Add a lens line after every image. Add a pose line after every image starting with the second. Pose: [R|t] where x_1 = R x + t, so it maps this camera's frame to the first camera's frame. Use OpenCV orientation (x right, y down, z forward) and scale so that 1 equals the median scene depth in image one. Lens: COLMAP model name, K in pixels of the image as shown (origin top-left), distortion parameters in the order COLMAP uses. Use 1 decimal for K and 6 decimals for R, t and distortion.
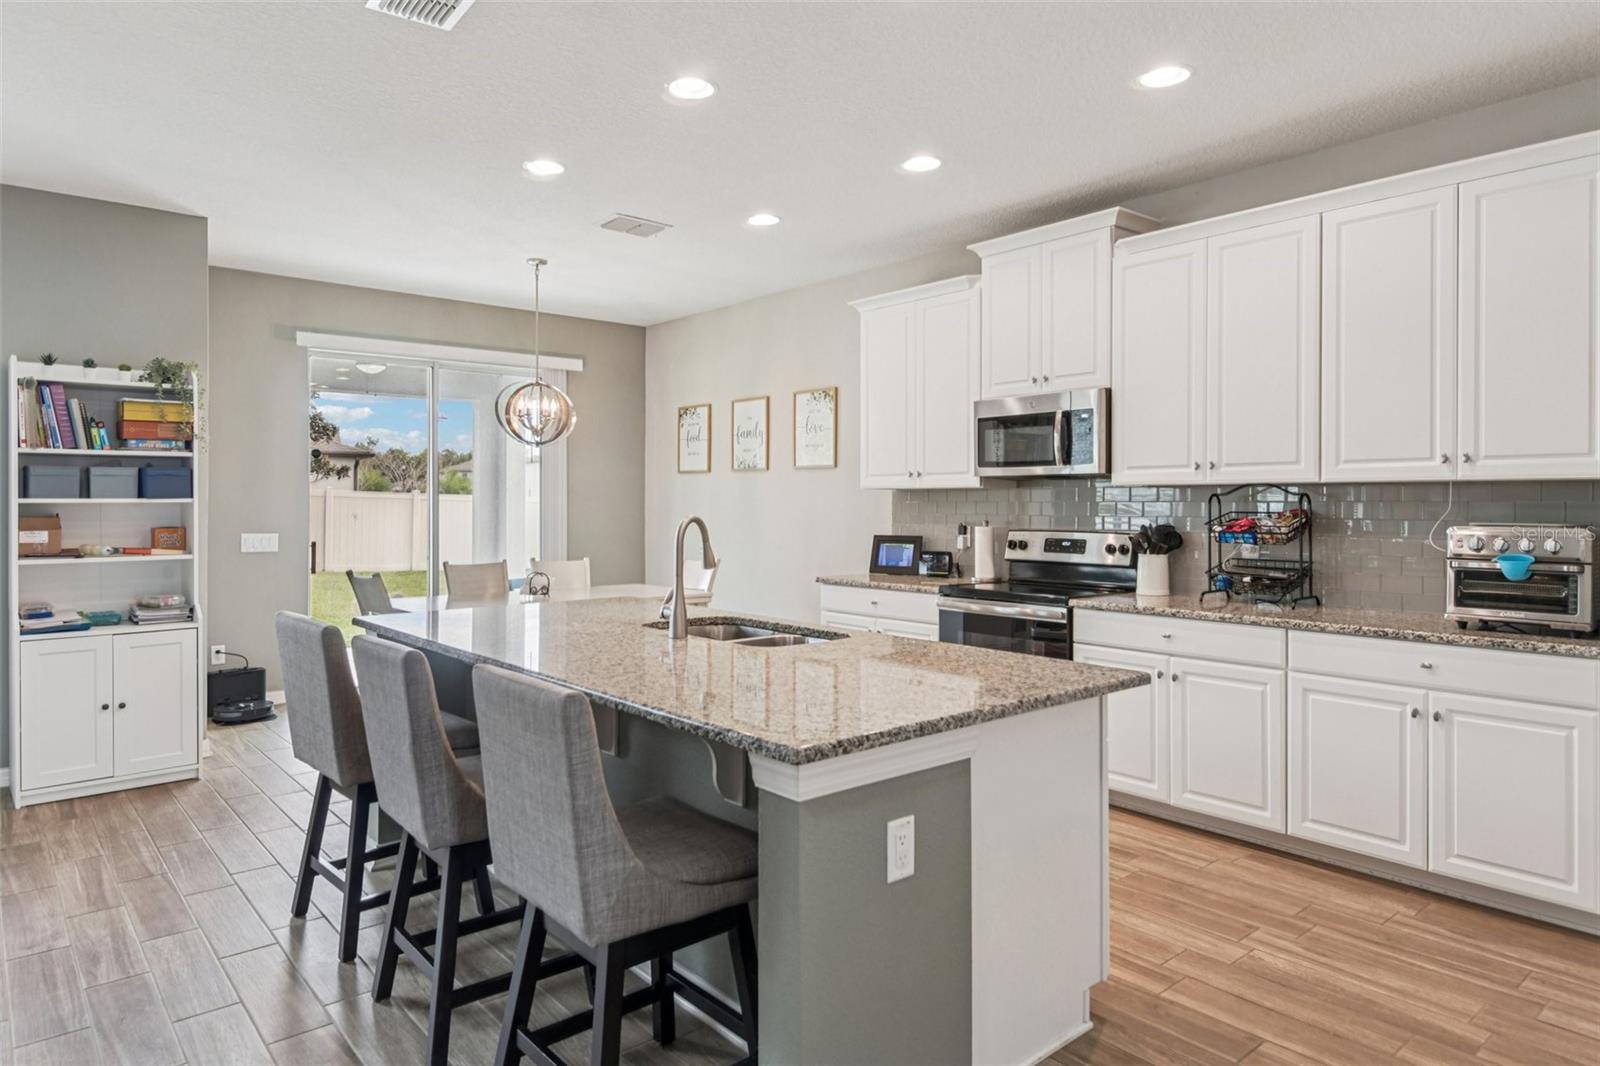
lens RADIAL K [[952.5, 0, 800.9], [0, 952.5, 506.5], [0, 0, 1]] dist [0.018369, -0.000280]
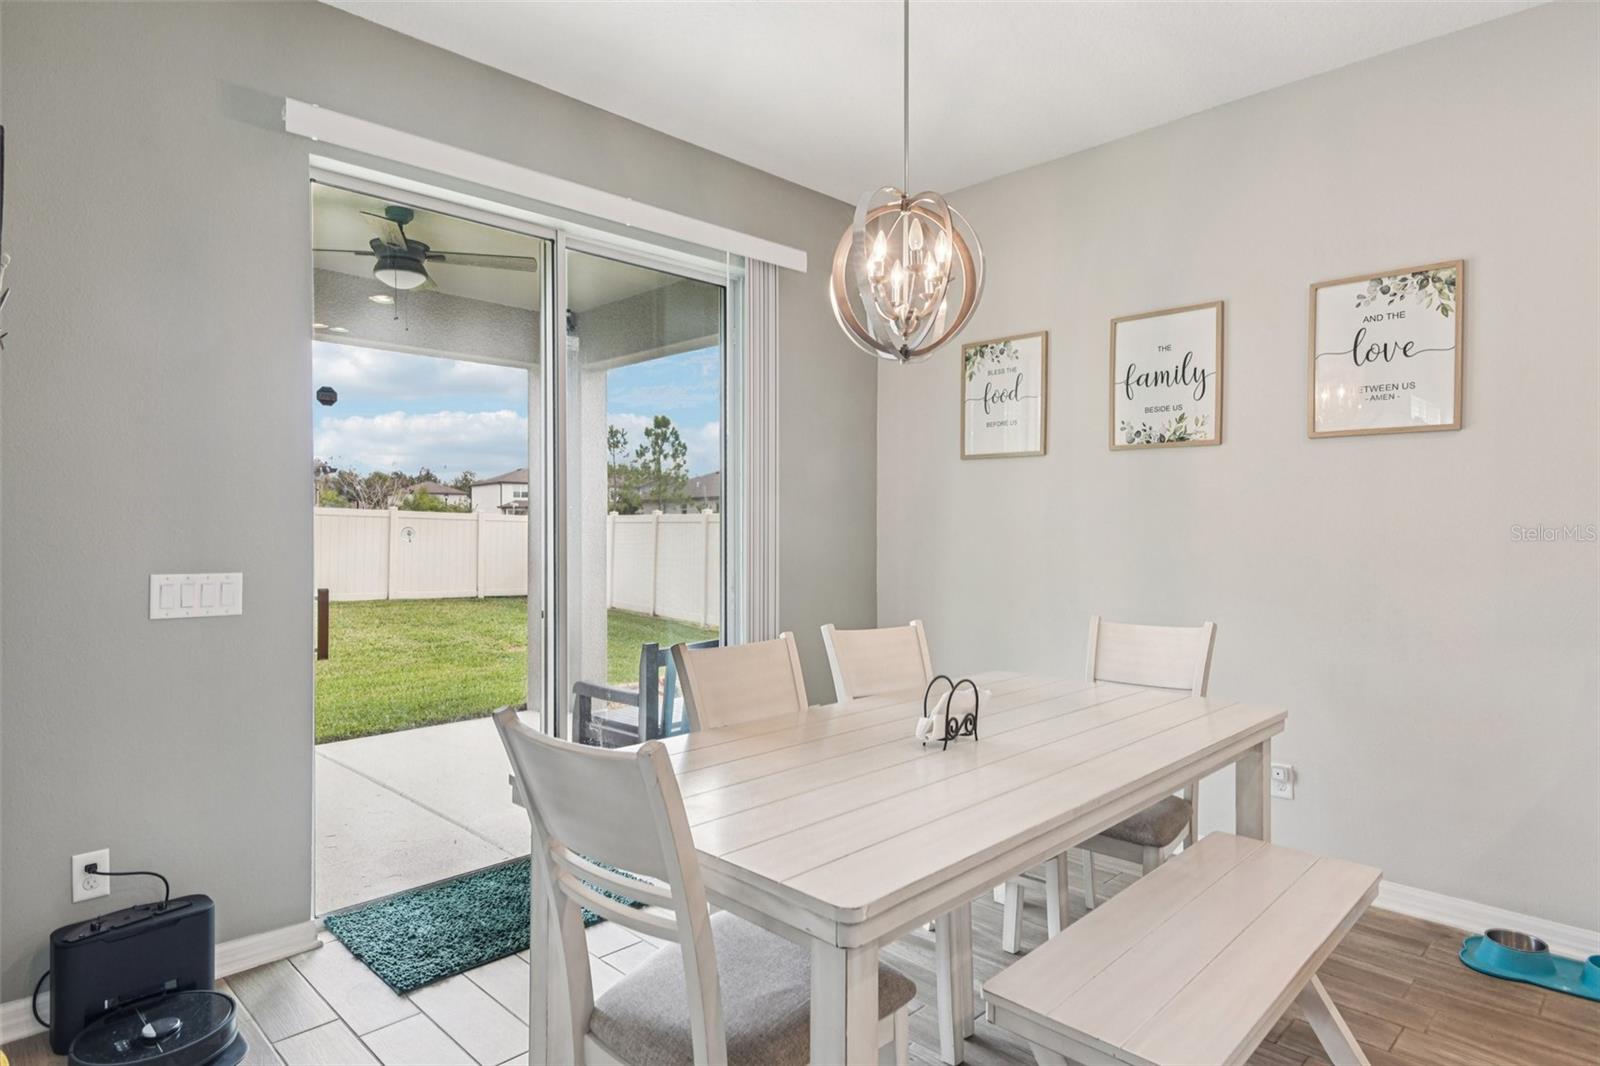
lens RADIAL K [[889.5, 0, 800.0], [0, 889.5, 533.0], [0, 0, 1]] dist [0.000834, 0.000095]
pose [[0.996929, -0.000825, 0.078307, -0.333725], [0.000542, 0.999993, 0.003645, 0.009025], [-0.078309, -0.003591, 0.996923, 0.593553]]
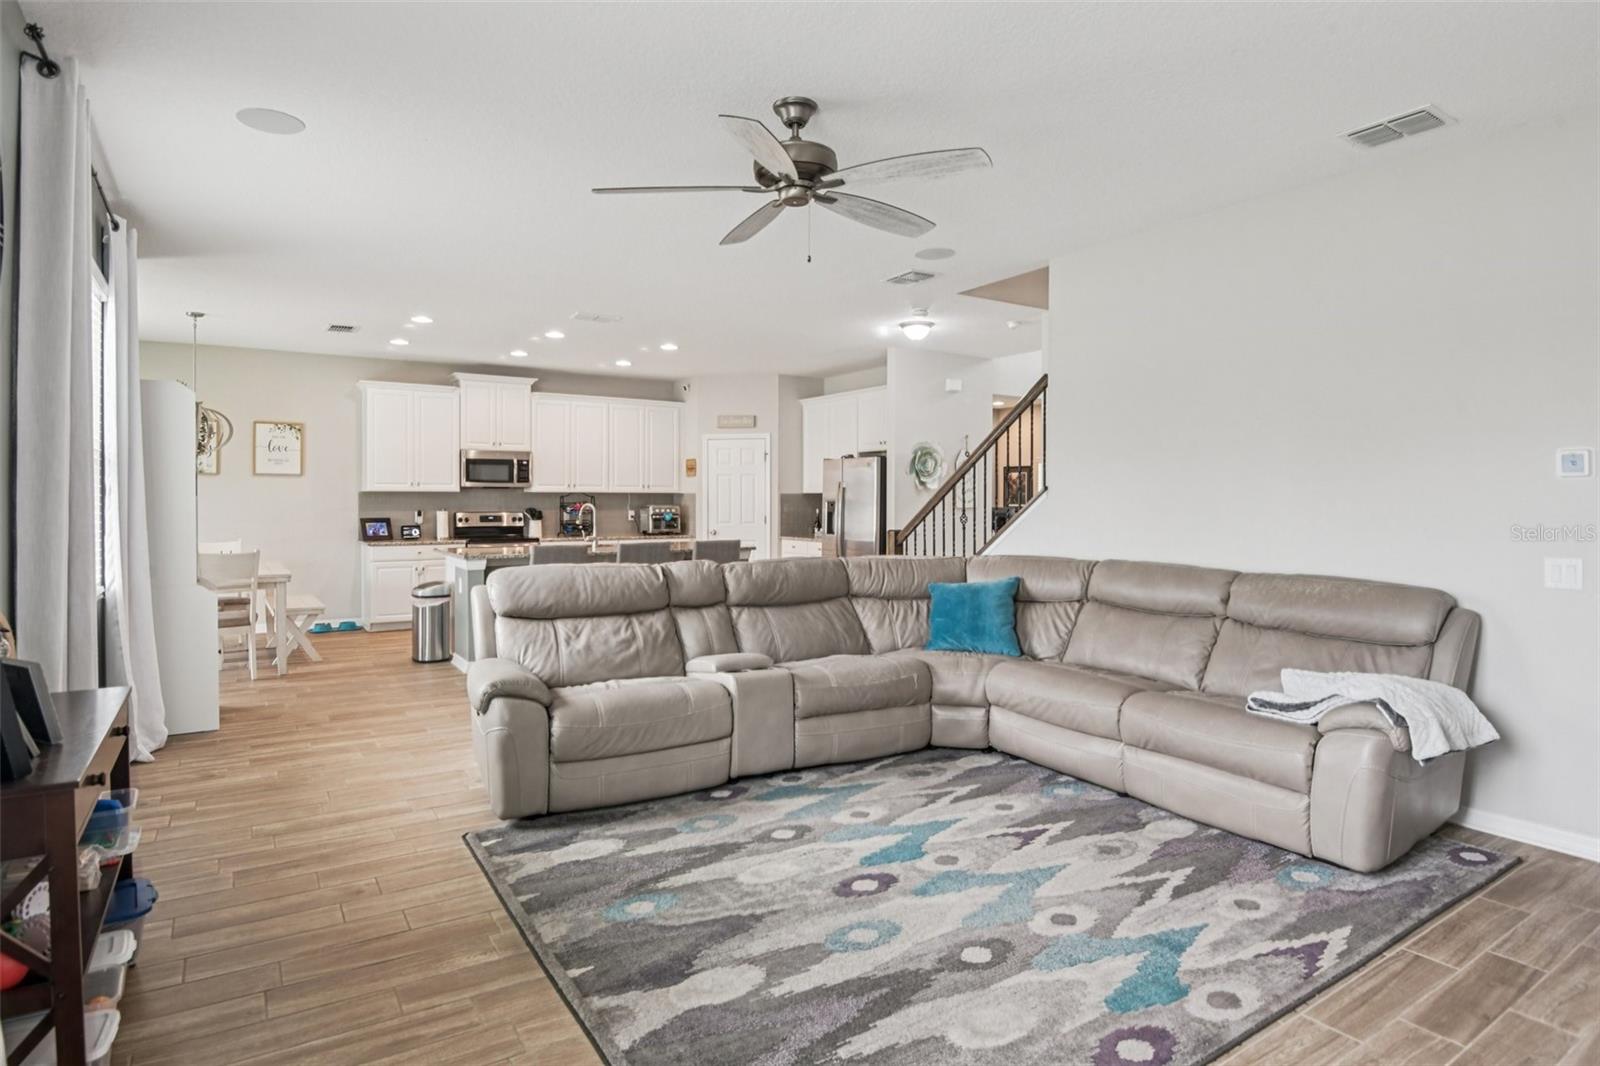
lens RADIAL K [[867.4, 0, 773.8], [0, 867.4, 507.5], [0, 0, 1]] dist [0.002119, -0.000270]
pose [[0.152129, -0.008010, 0.988328, -1.254292], [0.002773, 0.999967, 0.007677, 0.001399], [-0.988357, 0.001572, 0.152146, 0.036778]]
